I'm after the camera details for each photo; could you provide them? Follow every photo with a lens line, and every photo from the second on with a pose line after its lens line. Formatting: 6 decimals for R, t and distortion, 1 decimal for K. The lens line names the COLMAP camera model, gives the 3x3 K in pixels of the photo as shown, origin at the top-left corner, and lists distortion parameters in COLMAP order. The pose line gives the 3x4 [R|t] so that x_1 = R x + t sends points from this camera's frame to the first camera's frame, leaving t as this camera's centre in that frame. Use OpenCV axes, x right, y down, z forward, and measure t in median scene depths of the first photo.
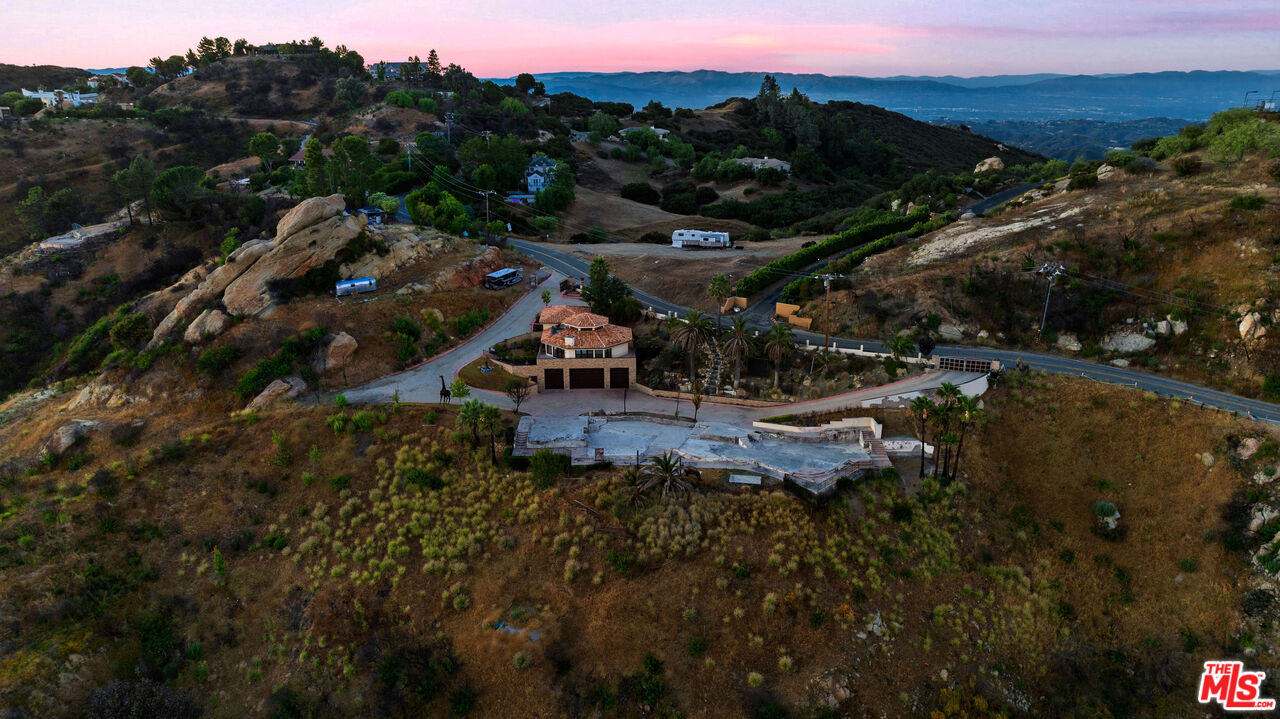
lens RADIAL K [[885.9, 0, 635.7], [0, 885.9, 359.6], [0, 0, 1]] dist [-0.015352, 0.005719]
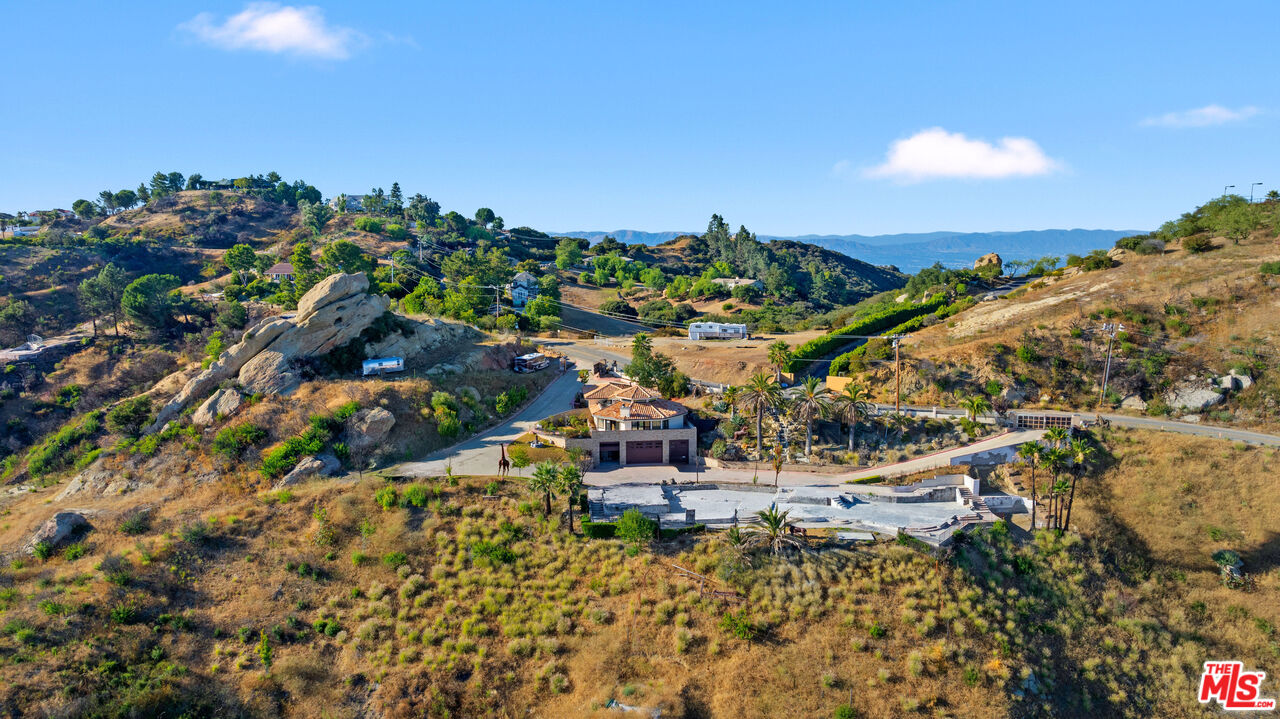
lens RADIAL K [[885.9, 0, 644.4], [0, 885.9, 361.1], [0, 0, 1]] dist [-0.015352, 0.005719]
pose [[0.996269, -0.012655, 0.085368, -0.142530], [0.026370, 0.986519, -0.161507, 0.082274], [-0.082173, 0.163156, 0.983172, 0.069203]]
